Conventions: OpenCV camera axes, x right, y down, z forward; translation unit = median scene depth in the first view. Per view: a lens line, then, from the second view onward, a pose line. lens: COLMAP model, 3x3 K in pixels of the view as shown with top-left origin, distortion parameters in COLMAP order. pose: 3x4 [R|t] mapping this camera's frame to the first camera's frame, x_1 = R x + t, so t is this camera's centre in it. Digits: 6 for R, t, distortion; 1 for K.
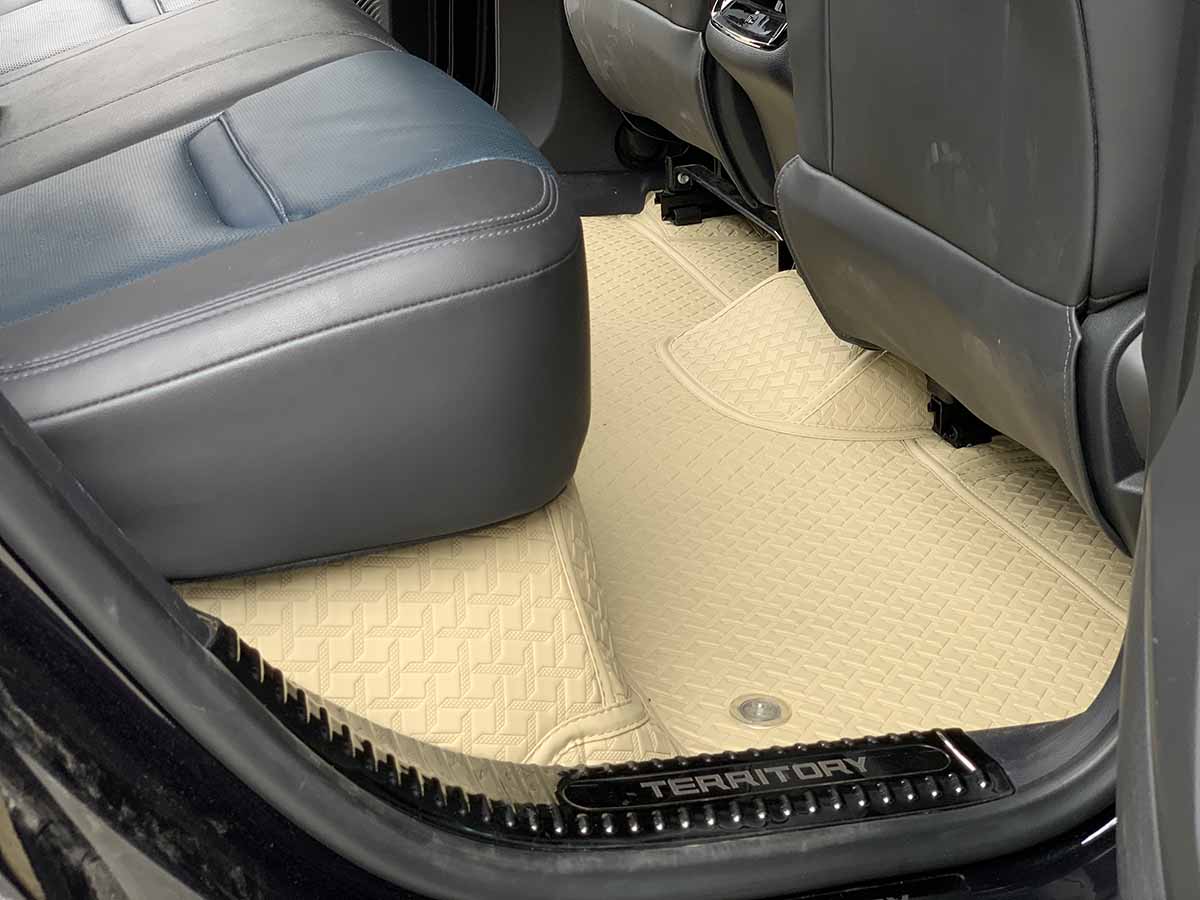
lens RADIAL K [[1827.4, 0, 600.0], [0, 1827.4, 450.0], [0, 0, 1]] dist [-0.001605, 0.047320]
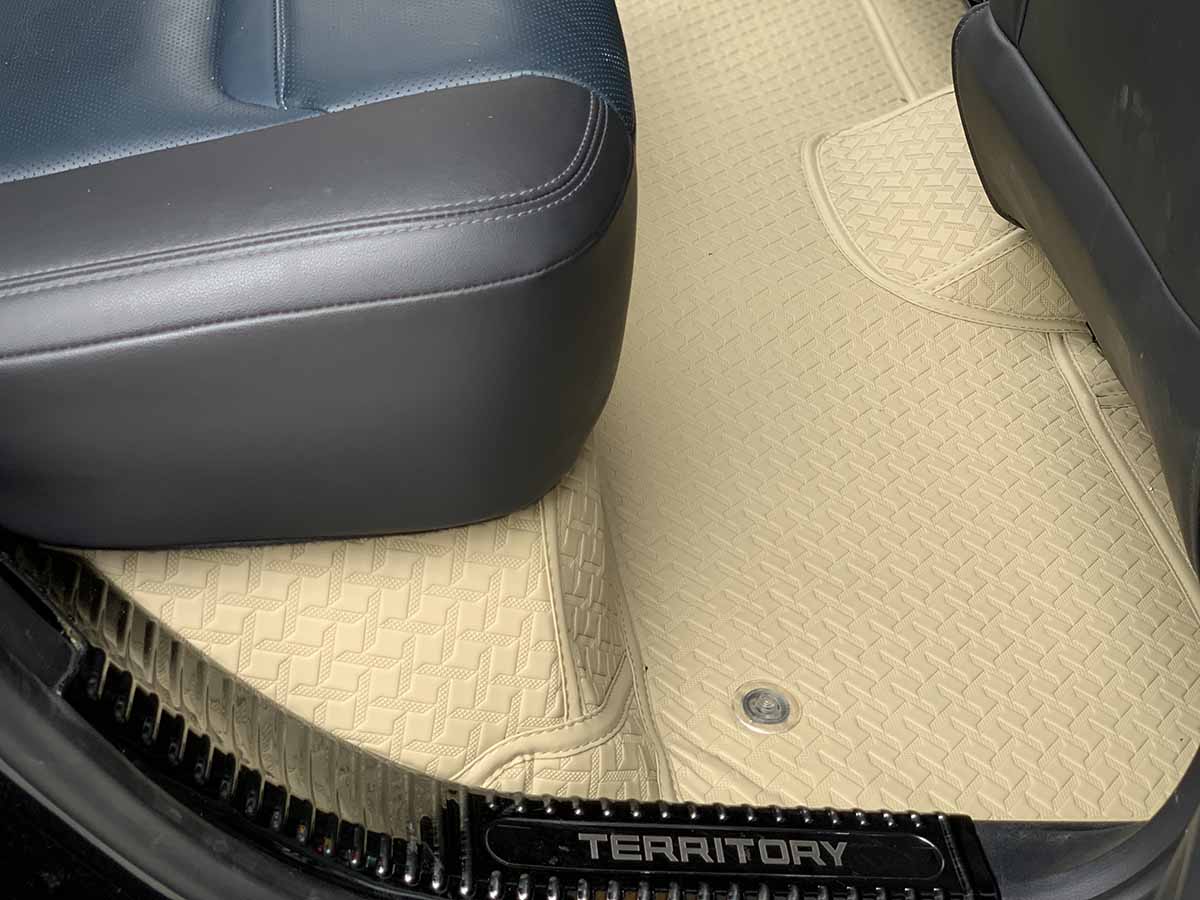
lens RADIAL K [[1795.6, 0, 600.0], [0, 1795.6, 450.0], [0, 0, 1]] dist [0.096189, -0.464991]
pose [[0.976217, 0.196190, -0.092245, 0.074392], [-0.165728, 0.949655, 0.265877, -0.220871], [0.139763, -0.244266, 0.959583, 0.210921]]
